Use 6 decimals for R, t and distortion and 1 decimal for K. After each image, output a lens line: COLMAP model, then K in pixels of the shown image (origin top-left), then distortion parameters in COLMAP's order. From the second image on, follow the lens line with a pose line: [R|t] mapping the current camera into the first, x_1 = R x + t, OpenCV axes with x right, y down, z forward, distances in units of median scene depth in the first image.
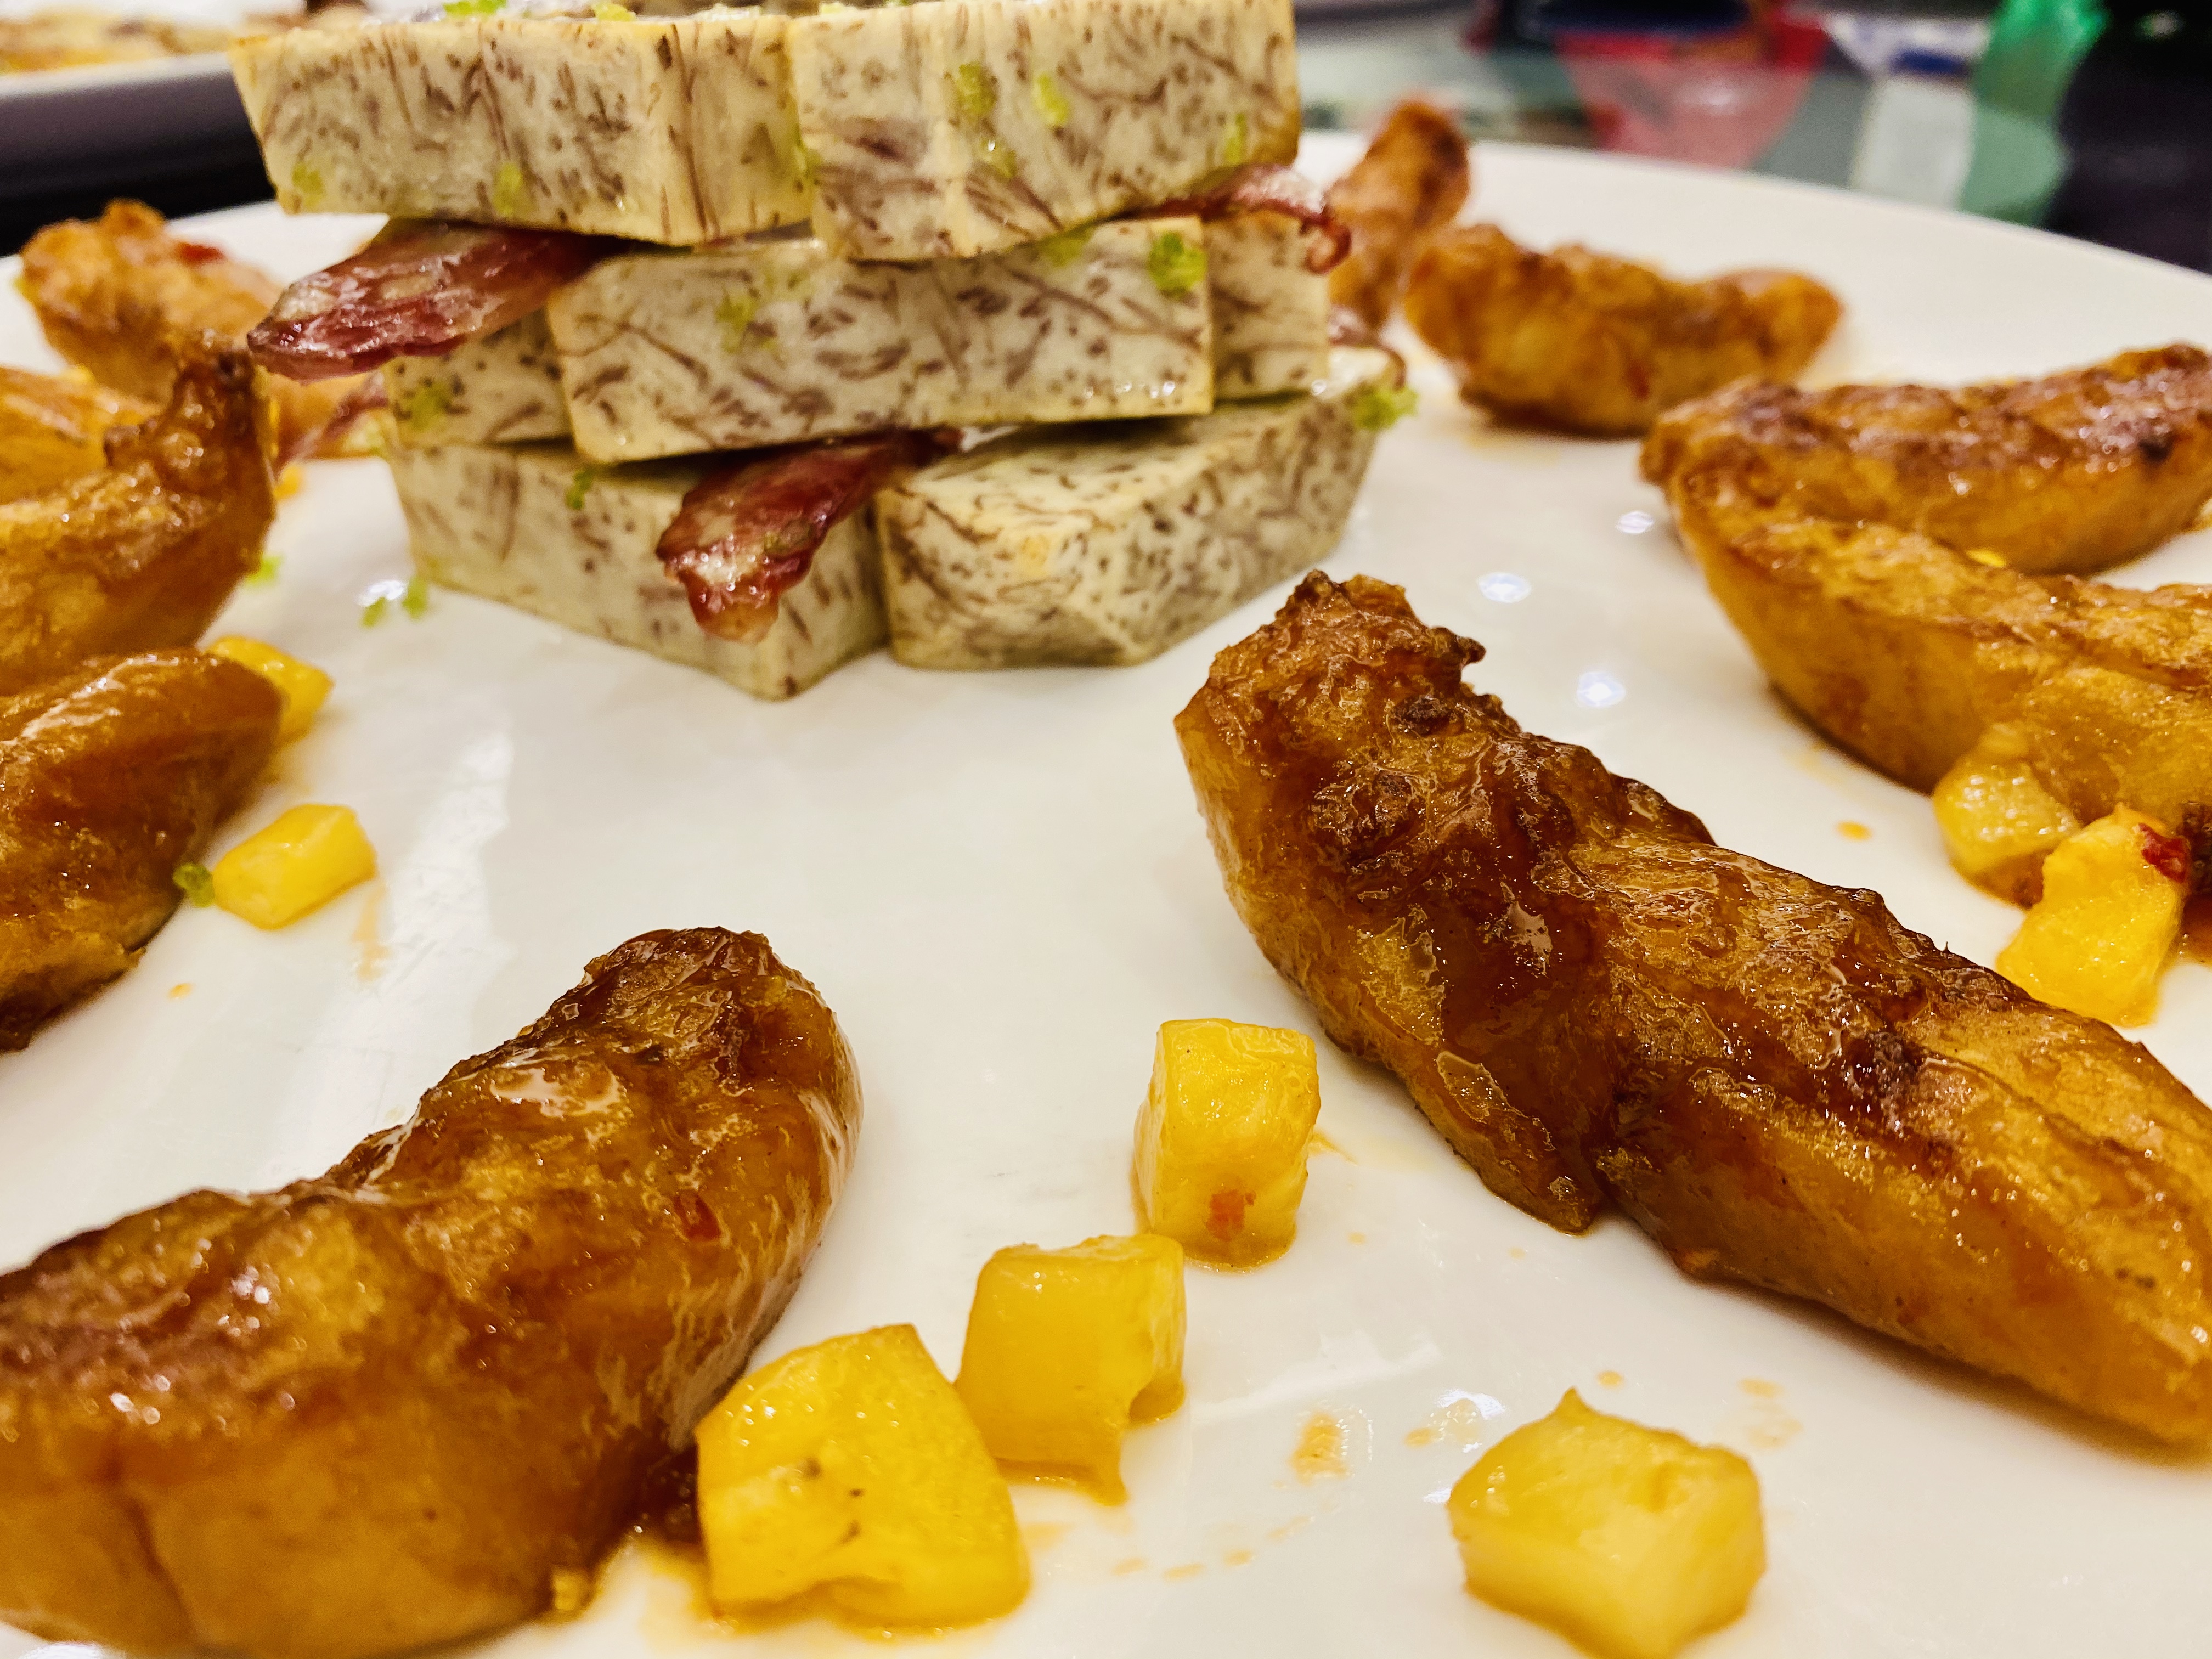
lens RADIAL K [[1770.2, 0, 1106.0], [0, 1770.2, 829.5], [0, 0, 1]] dist [-0.015584, -0.014336]
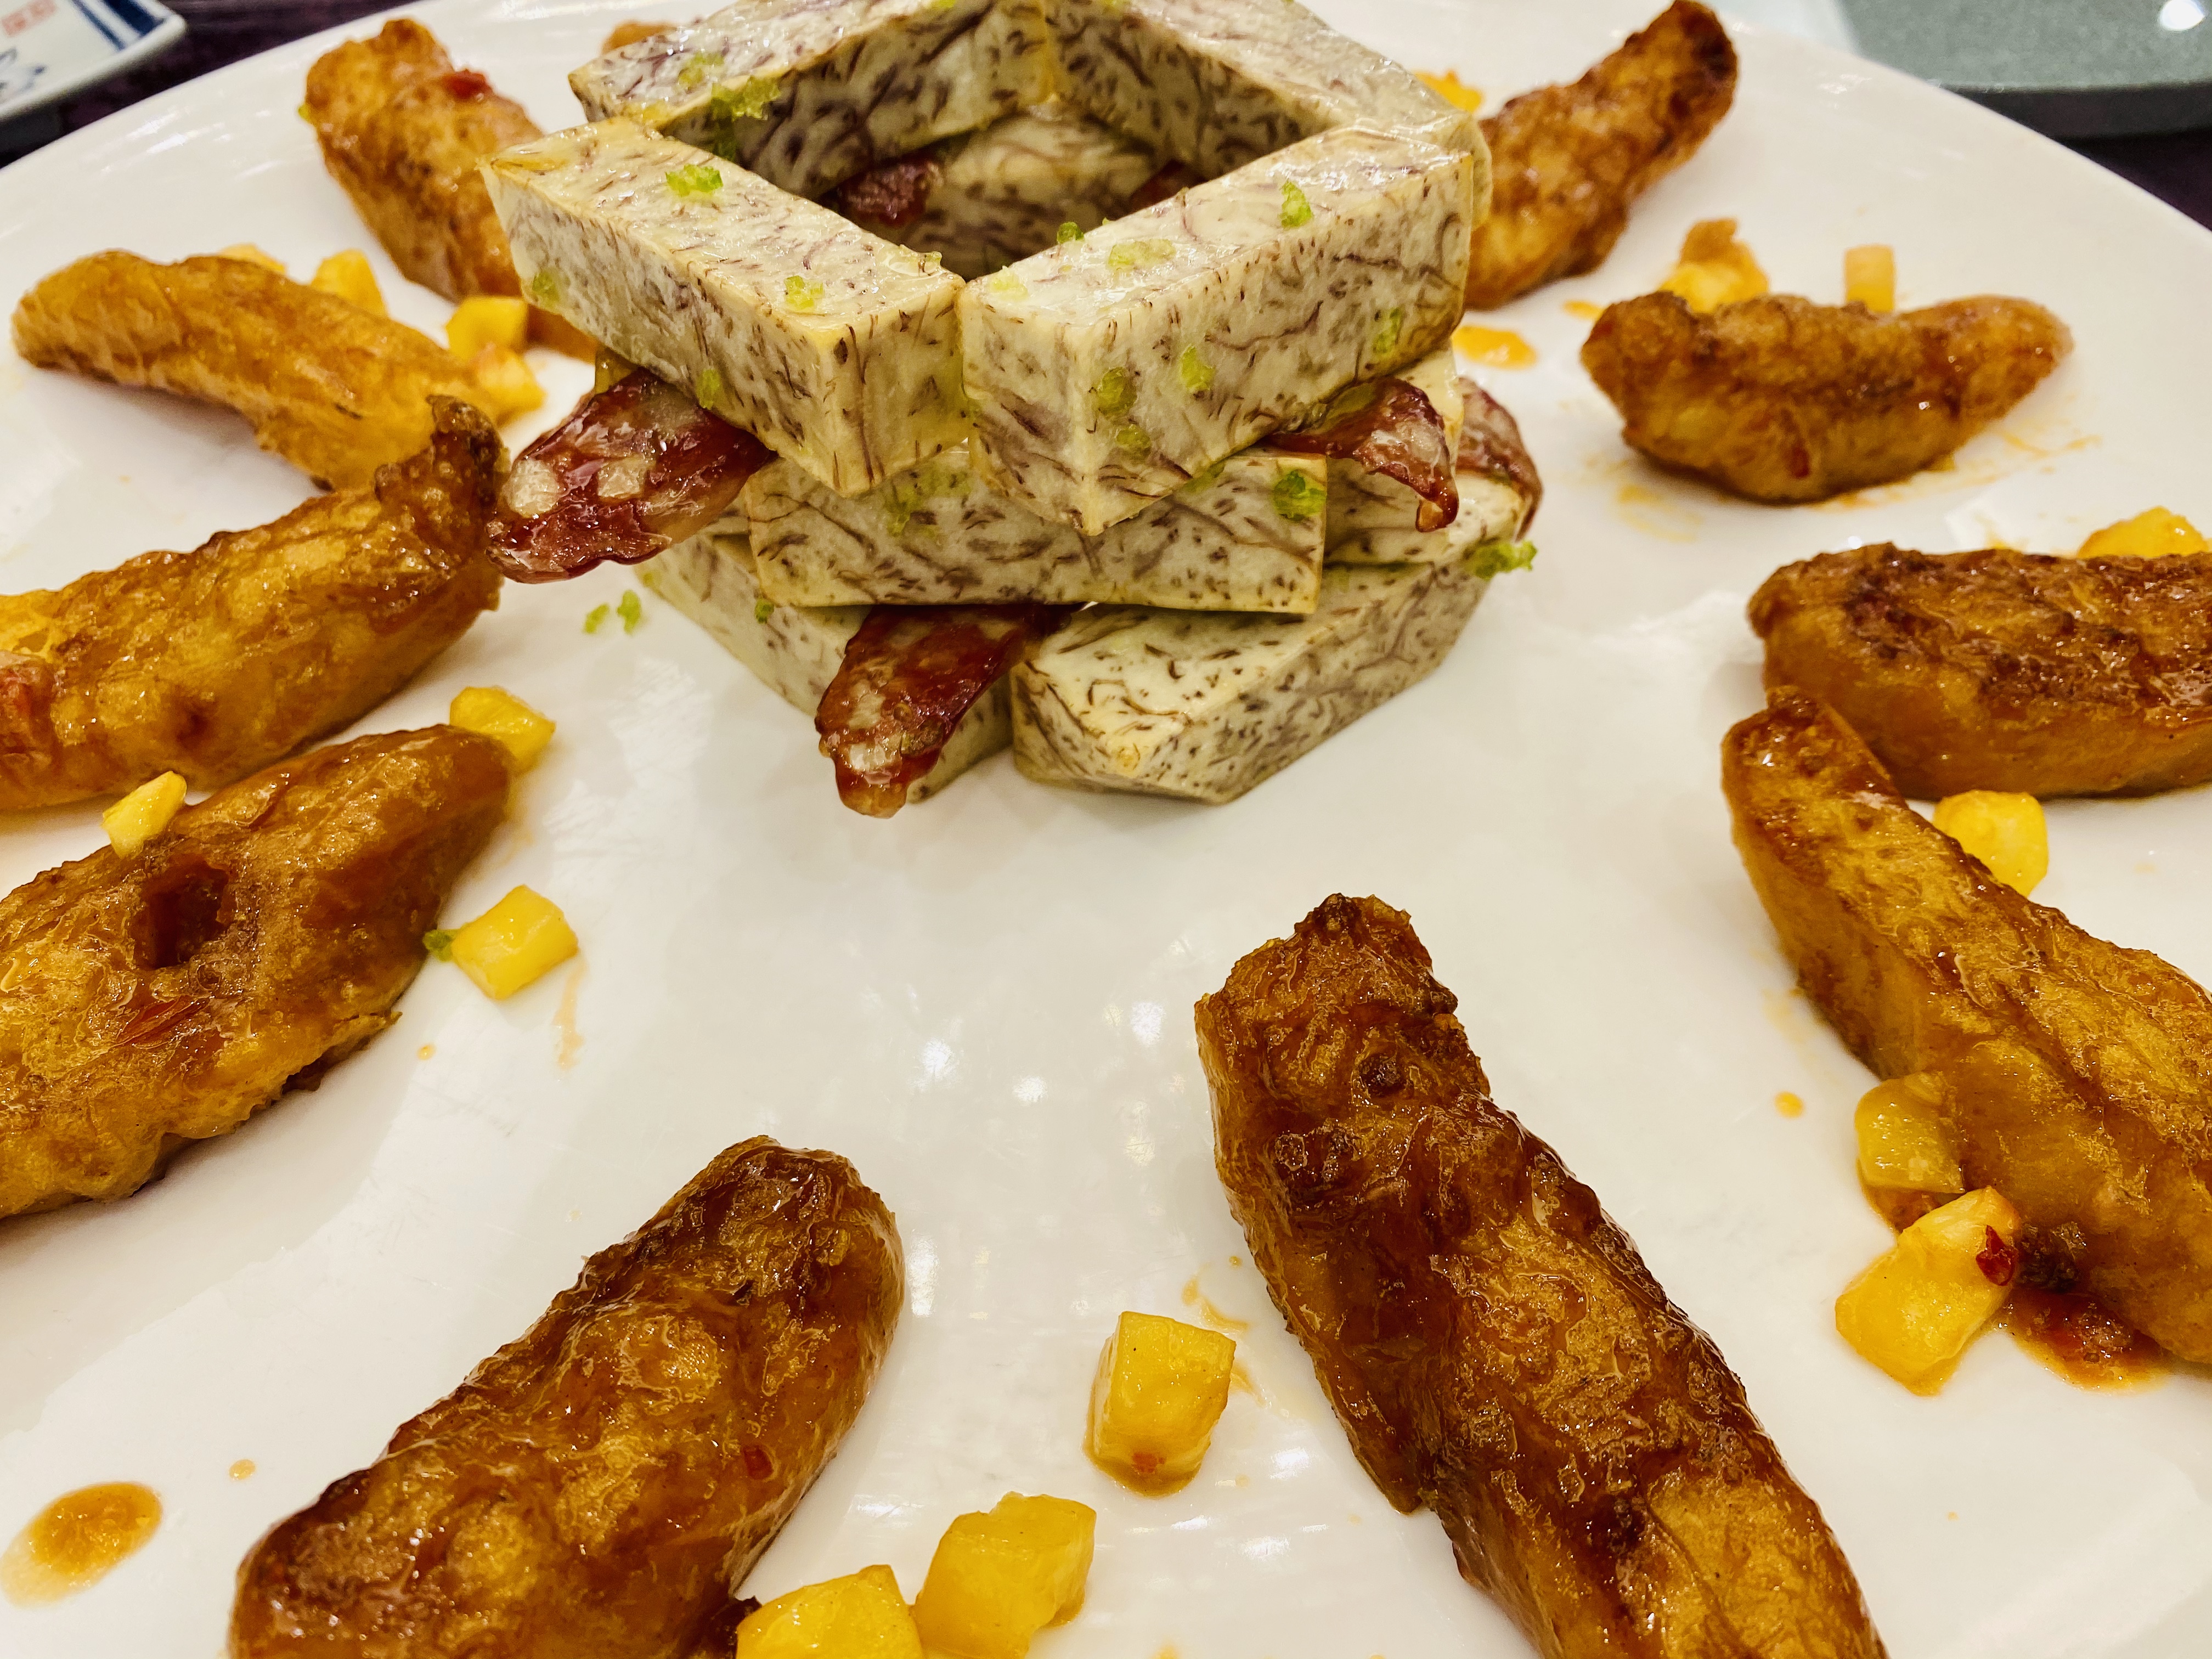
lens RADIAL K [[1781.0, 0, 1116.5], [0, 1781.0, 758.8], [0, 0, 1]] dist [0.101831, -0.289260]
pose [[0.981051, 0.160502, -0.108523, 0.076507], [-0.121704, 0.946336, 0.299393, -0.490039], [0.150752, -0.280512, 0.947938, -0.114335]]
